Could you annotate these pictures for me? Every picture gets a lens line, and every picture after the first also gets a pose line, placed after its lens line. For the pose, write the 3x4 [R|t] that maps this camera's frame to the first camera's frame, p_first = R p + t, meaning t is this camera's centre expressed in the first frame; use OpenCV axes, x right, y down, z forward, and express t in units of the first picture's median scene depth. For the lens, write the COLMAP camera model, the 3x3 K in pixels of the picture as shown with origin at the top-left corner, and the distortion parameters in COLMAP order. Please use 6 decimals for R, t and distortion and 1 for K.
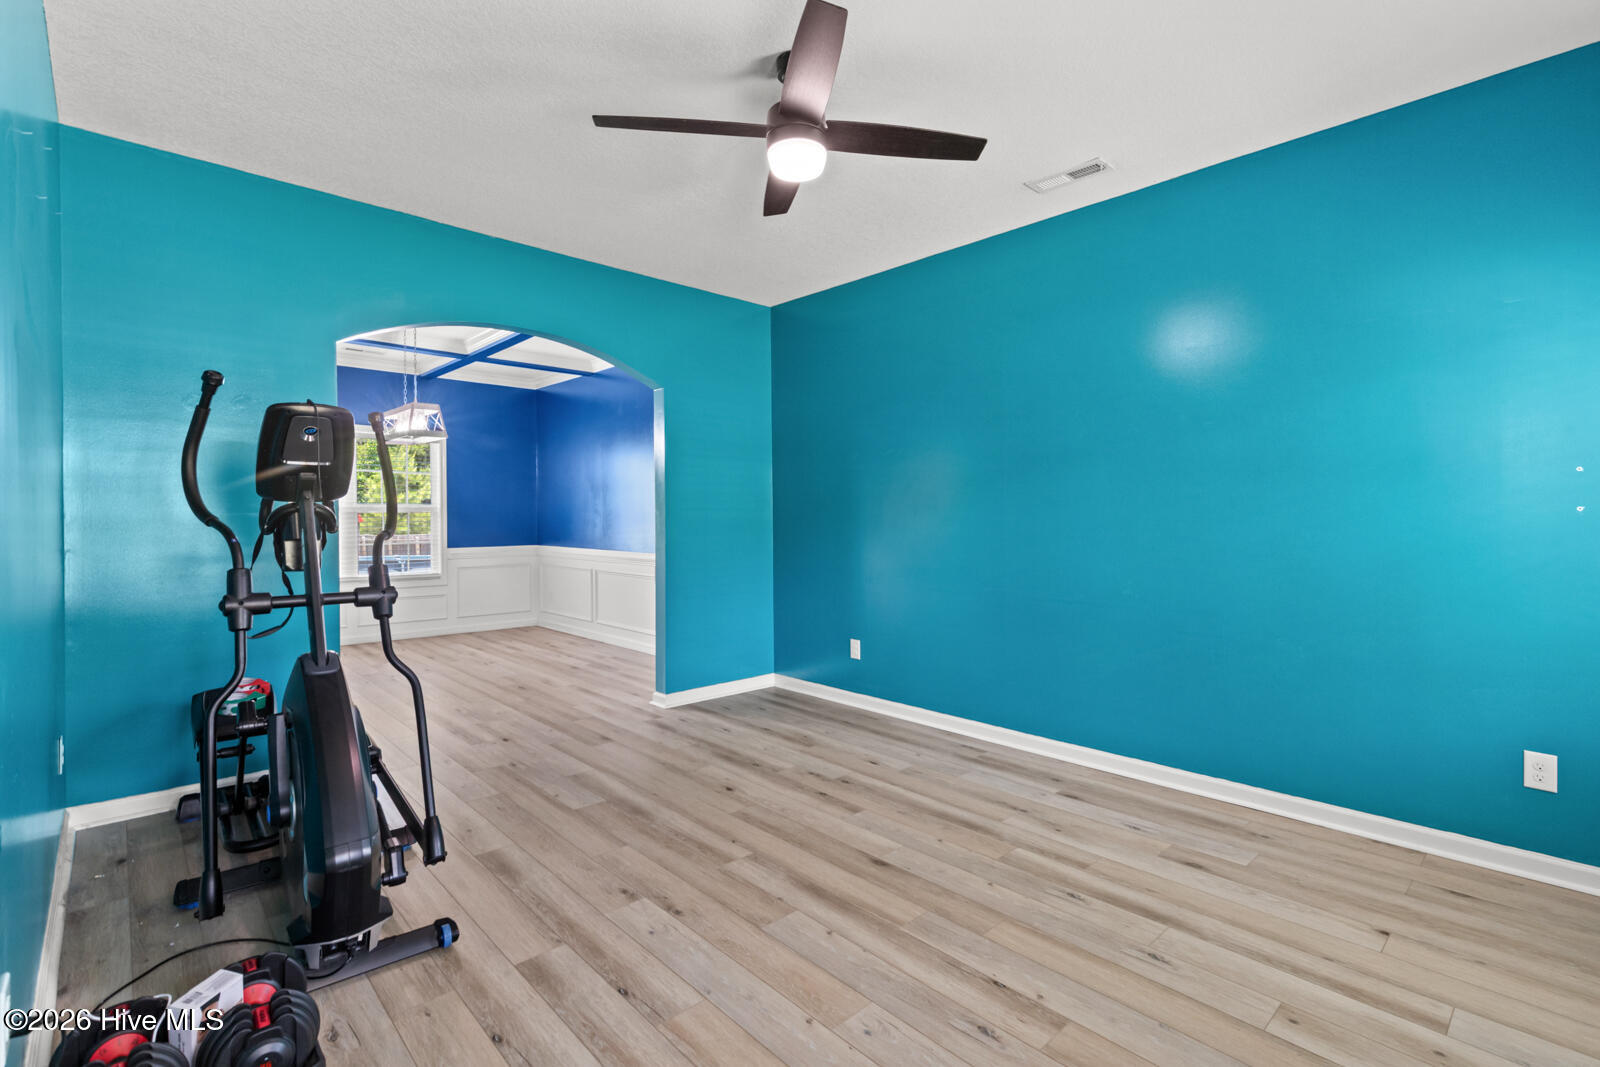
lens RADIAL K [[725.4, 0, 800.0], [0, 725.4, 533.5], [0, 0, 1]] dist [0.001708, -0.000340]
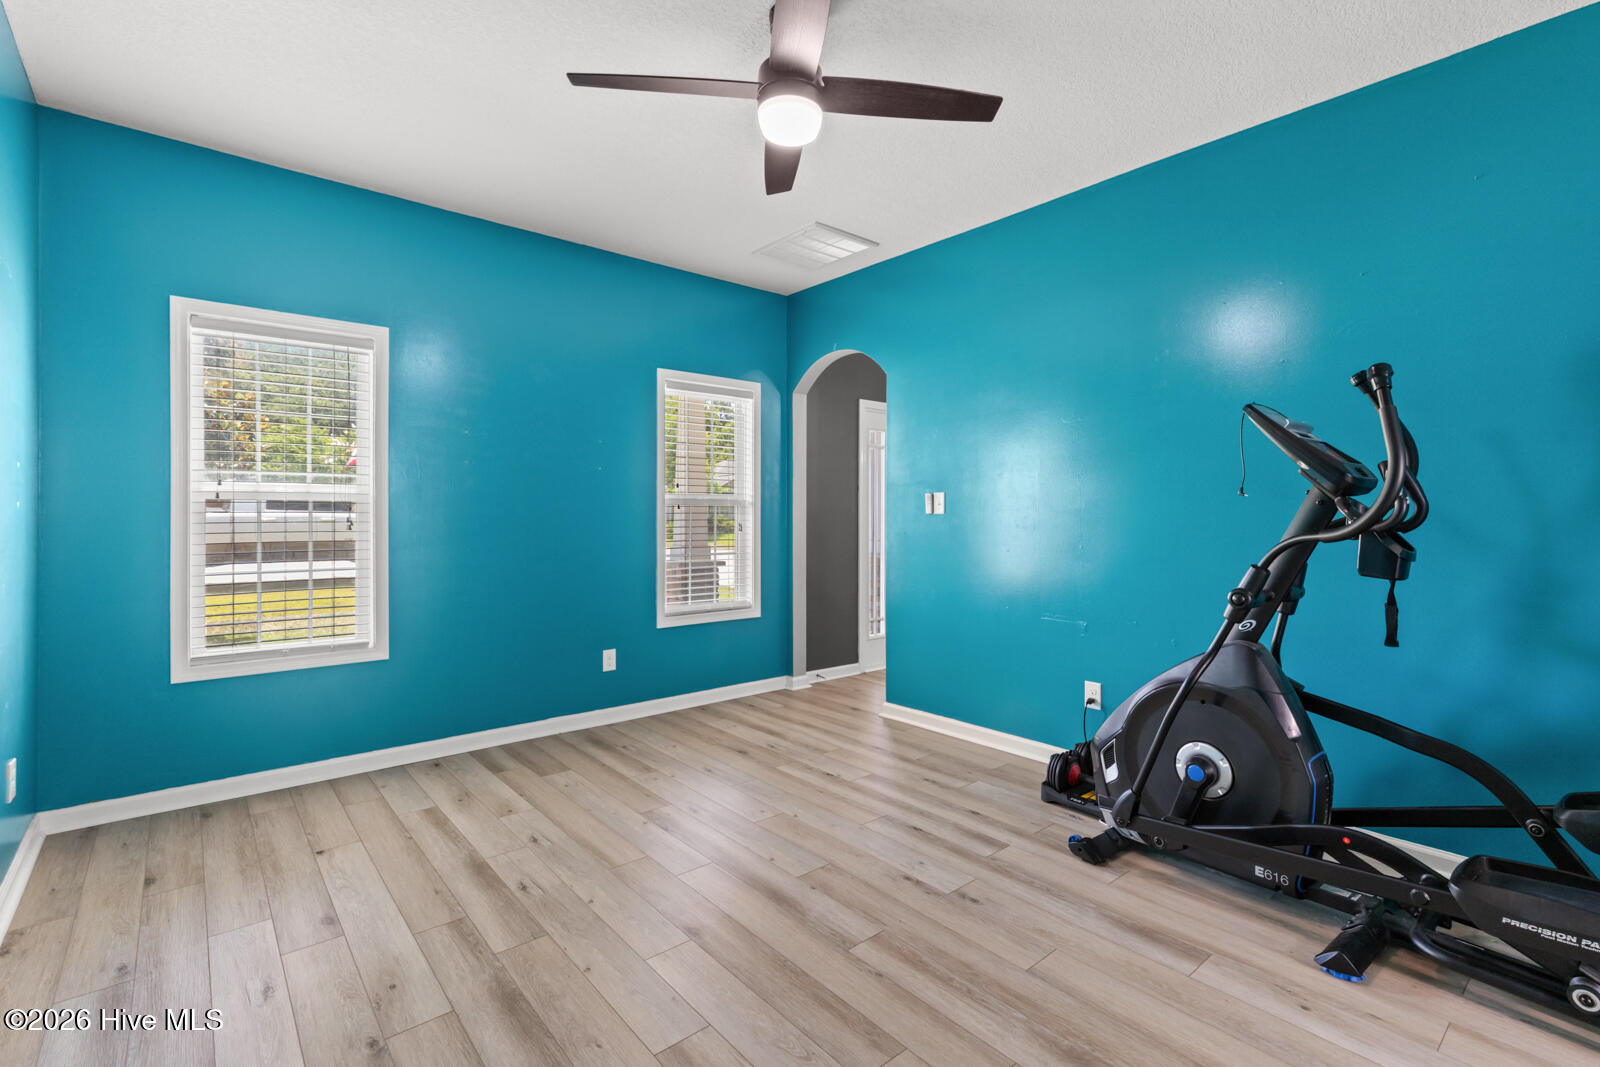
lens RADIAL K [[725.4, 0, 800.0], [0, 725.4, 533.5], [0, 0, 1]] dist [0.001708, -0.000340]
pose [[-0.998979, 0.000064, 0.045181, -0.053357], [0.002250, 0.998829, 0.048322, -0.041007], [-0.045125, 0.048374, -0.997809, 1.938598]]
